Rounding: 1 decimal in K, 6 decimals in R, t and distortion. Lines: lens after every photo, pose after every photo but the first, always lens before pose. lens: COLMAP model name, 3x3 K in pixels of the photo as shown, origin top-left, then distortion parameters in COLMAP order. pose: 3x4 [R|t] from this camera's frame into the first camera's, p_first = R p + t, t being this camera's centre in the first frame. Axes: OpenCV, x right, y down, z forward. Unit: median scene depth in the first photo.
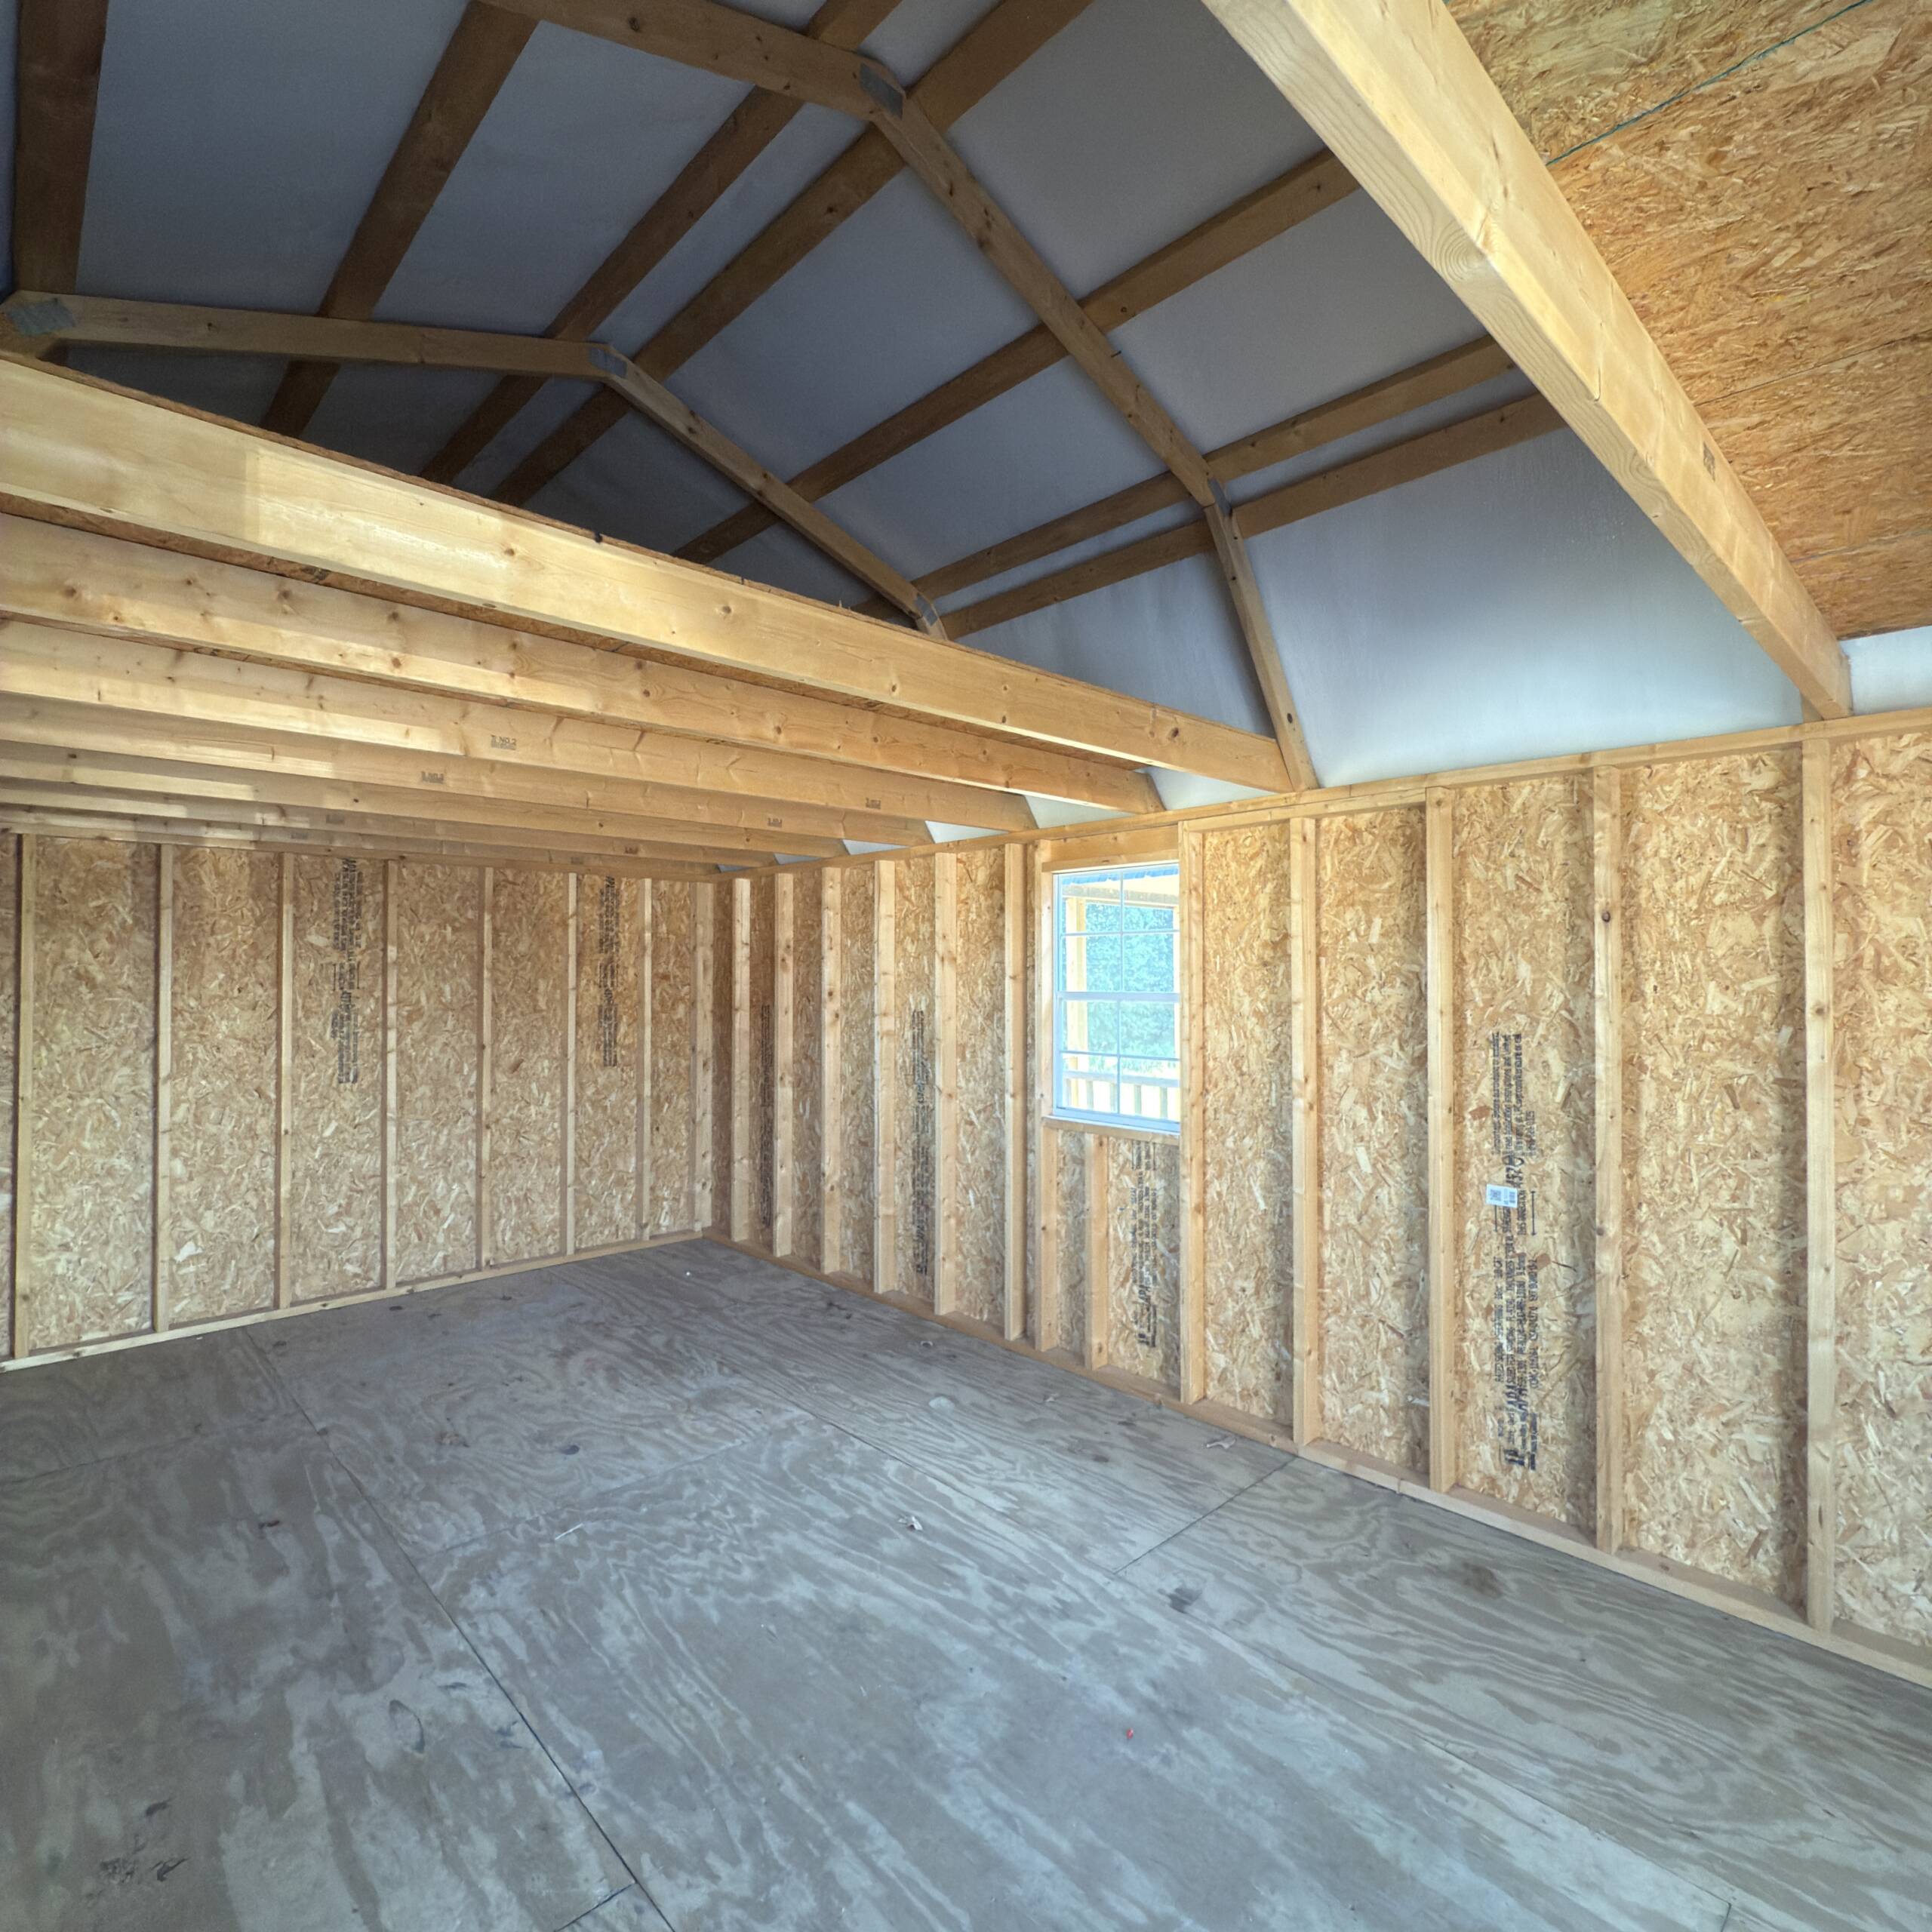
lens RADIAL K [[1027.2, 0, 966.0], [0, 1027.2, 966.0], [0, 0, 1]] dist [-0.001265, -0.000441]
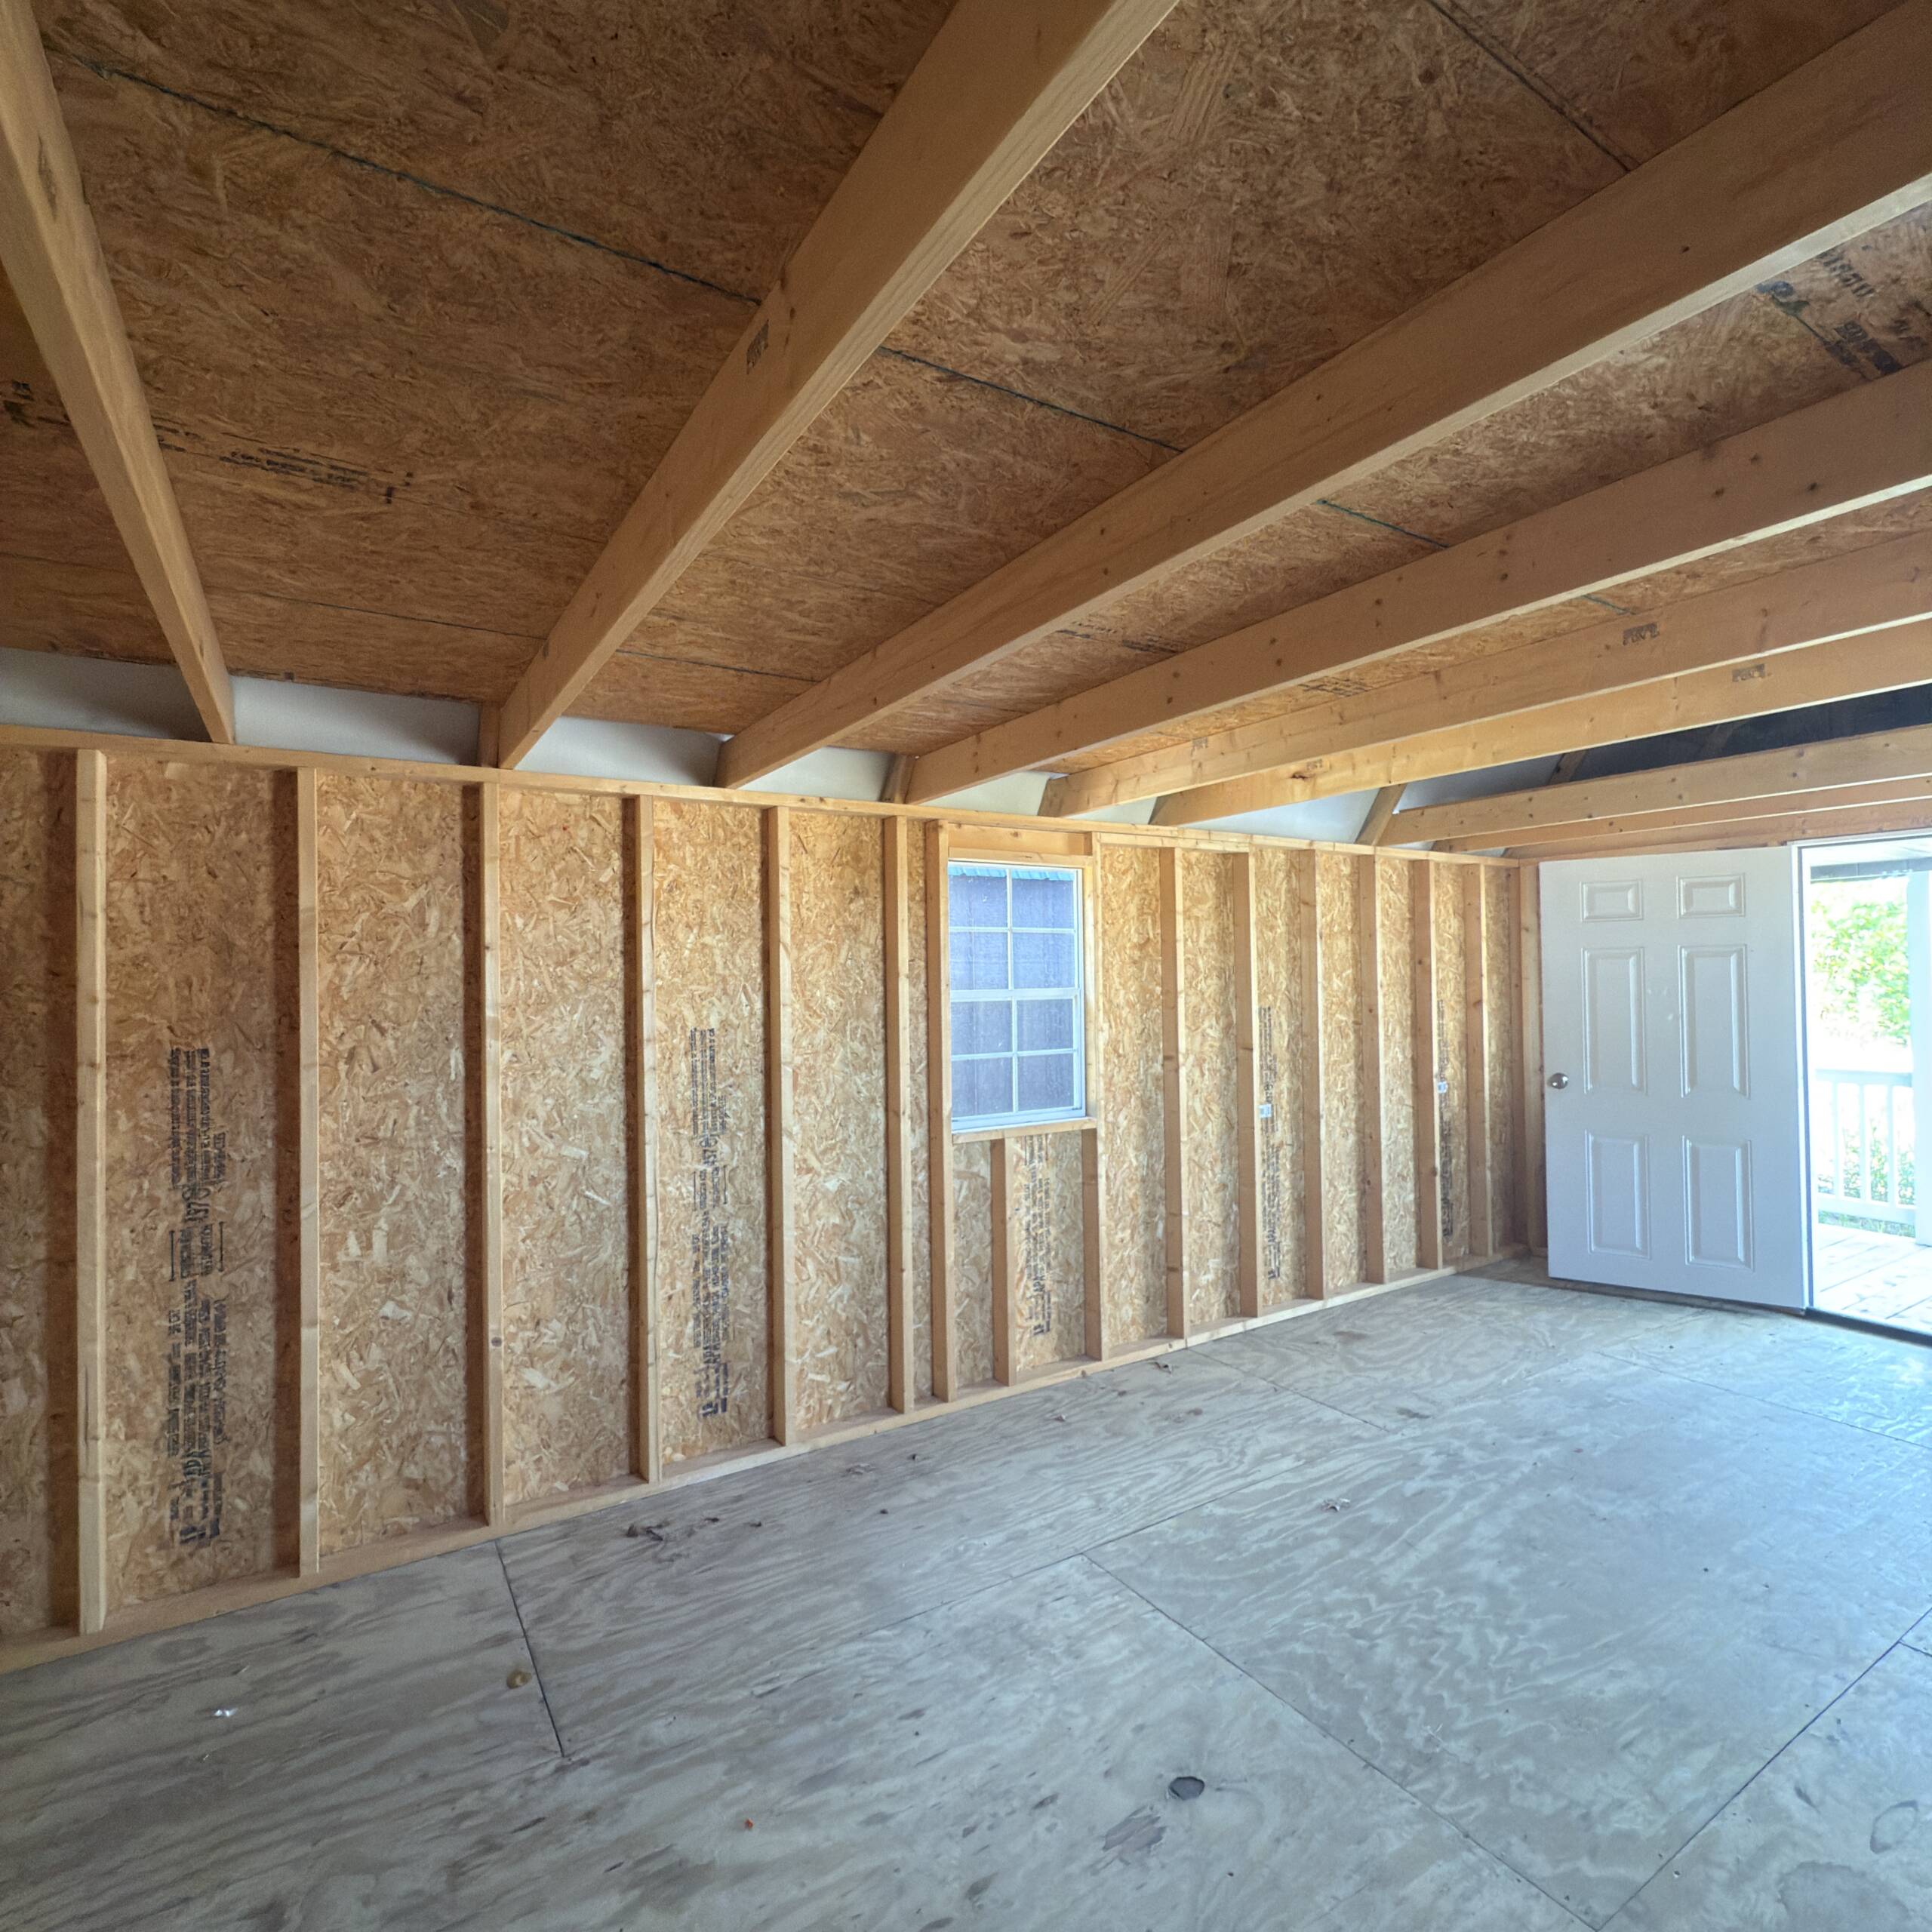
lens RADIAL K [[1027.2, 0, 966.0], [0, 1027.2, 966.0], [0, 0, 1]] dist [-0.001265, -0.000441]
pose [[0.198801, 0.011264, 0.979975, -0.982031], [0.006949, 0.999893, -0.012902, 0.017575], [-0.980015, 0.009375, 0.198701, 1.005674]]
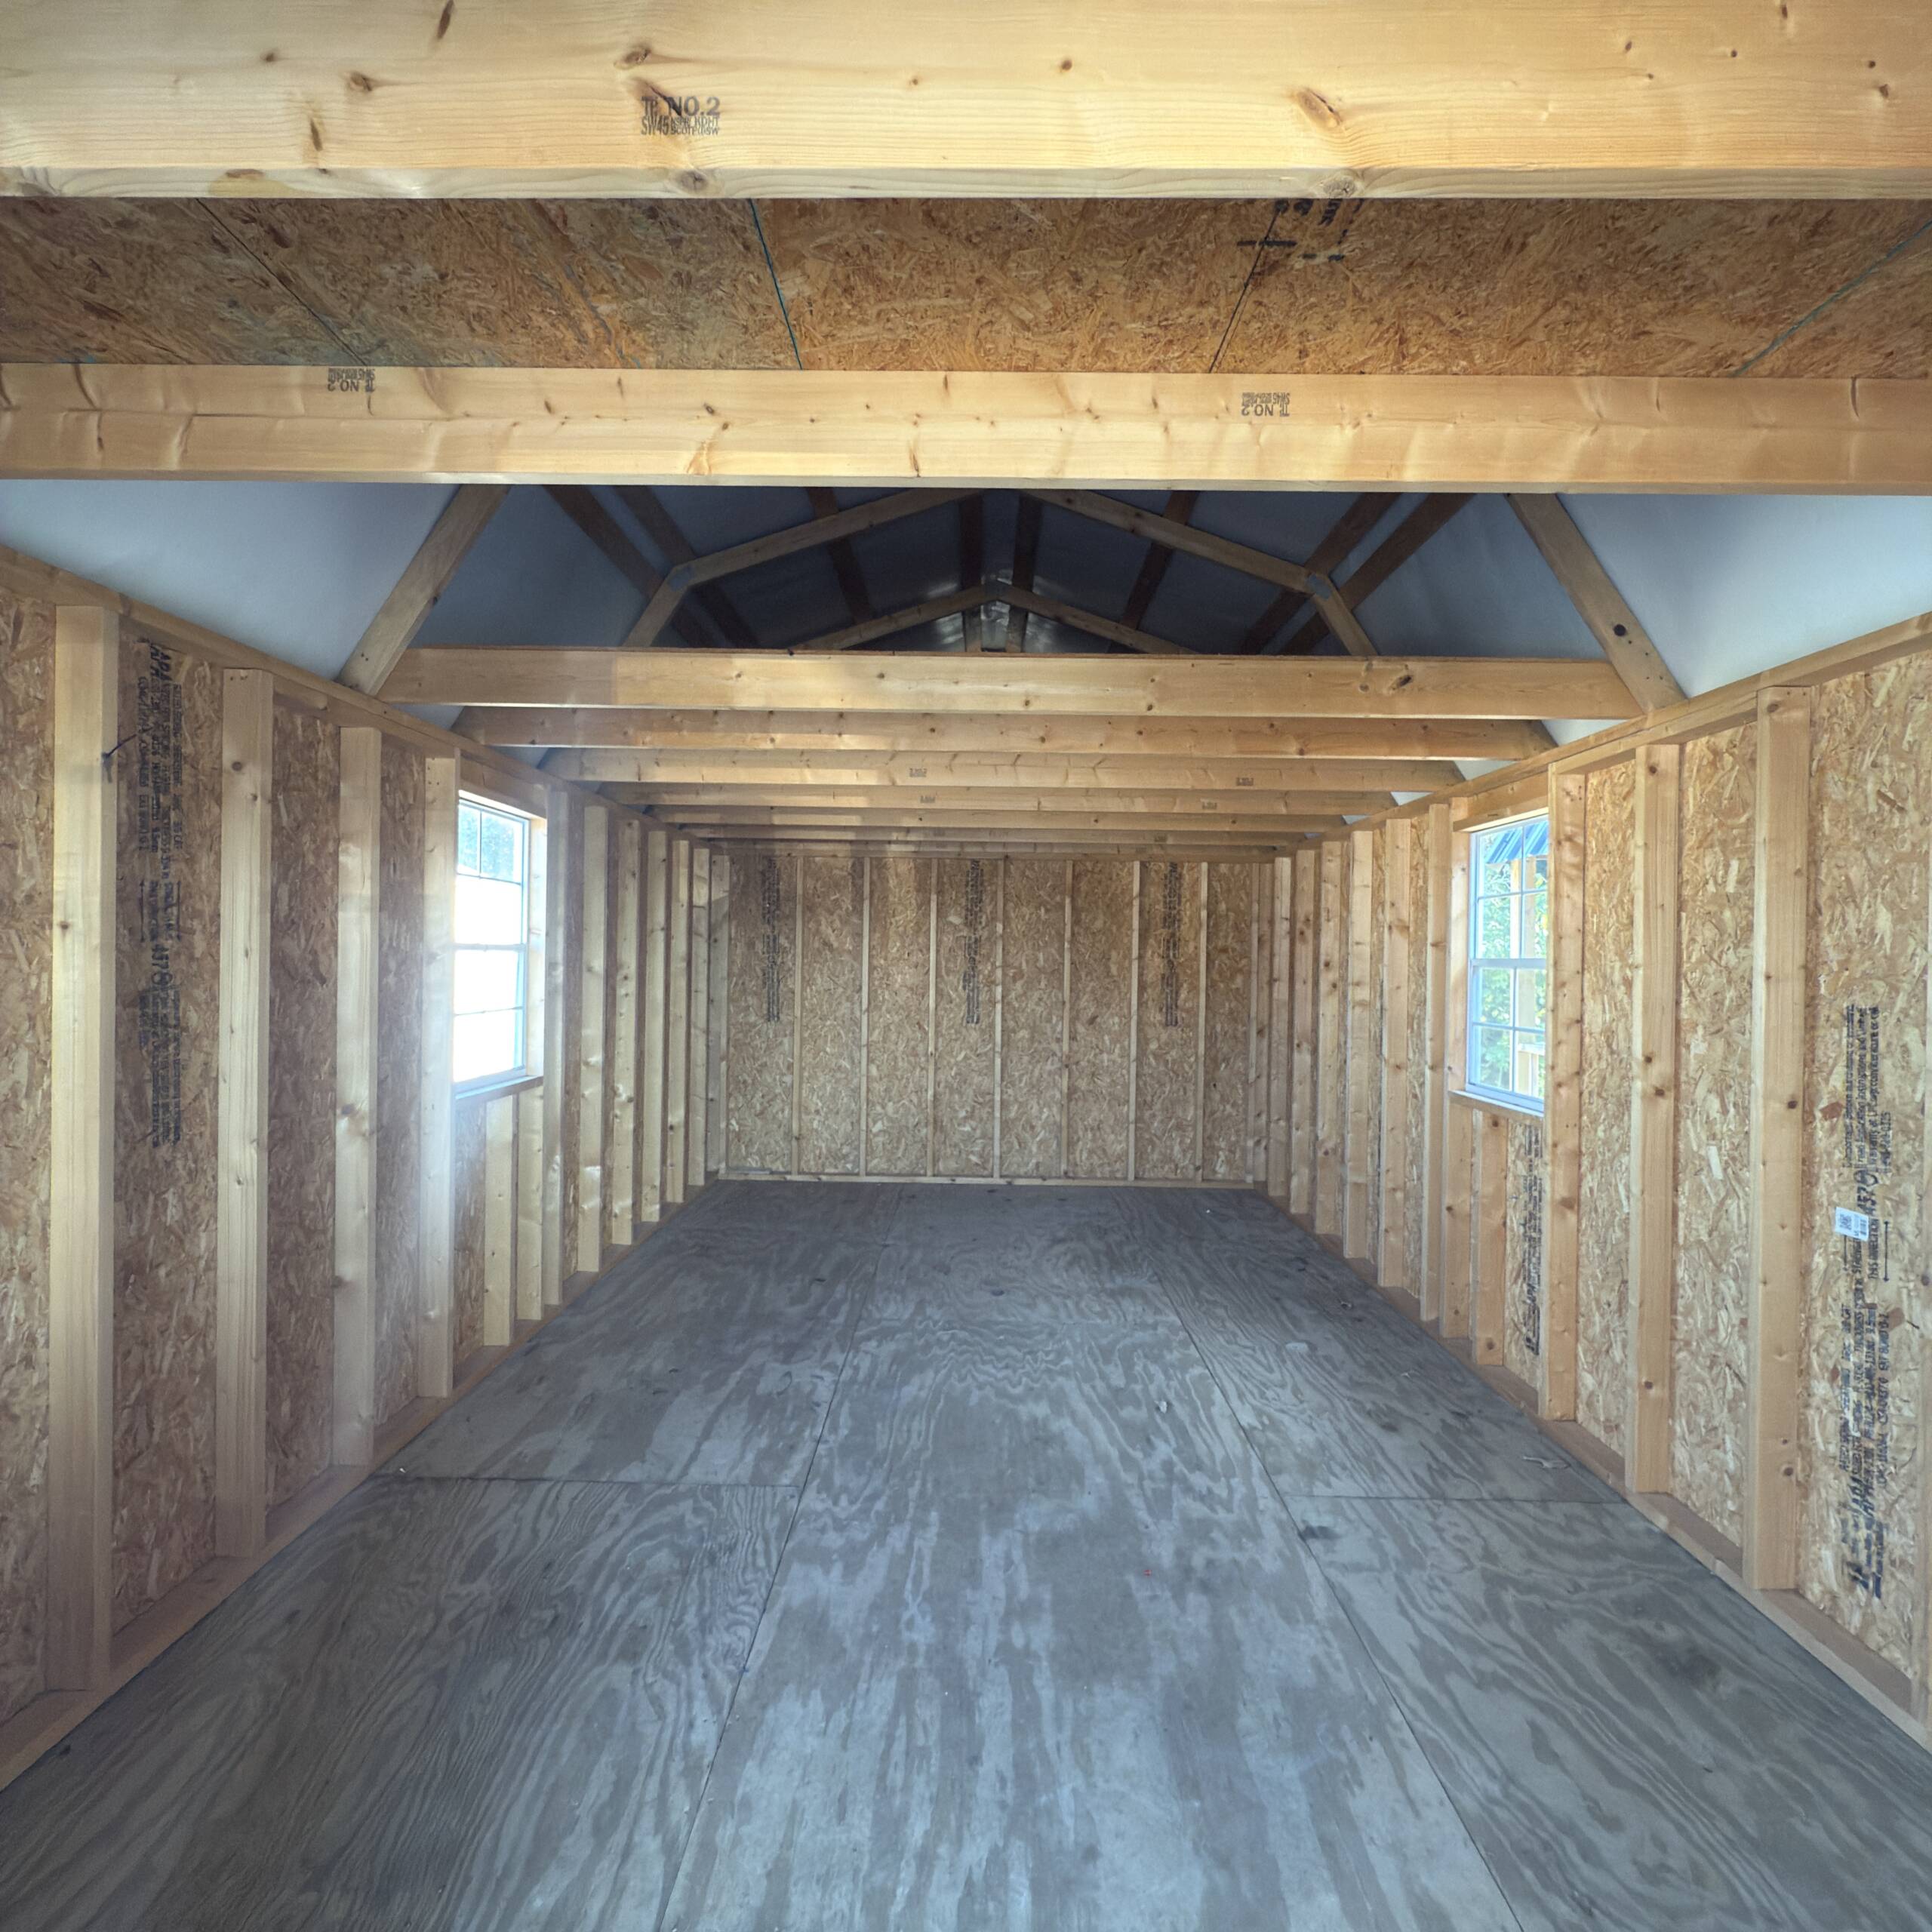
lens RADIAL K [[1027.2, 0, 966.0], [0, 1027.2, 966.0], [0, 0, 1]] dist [-0.001265, -0.000441]
pose [[0.716028, 0.014850, -0.697914, 0.513669], [-0.008002, 0.999883, 0.013065, 0.028415], [0.698026, -0.003770, 0.716062, 0.014876]]
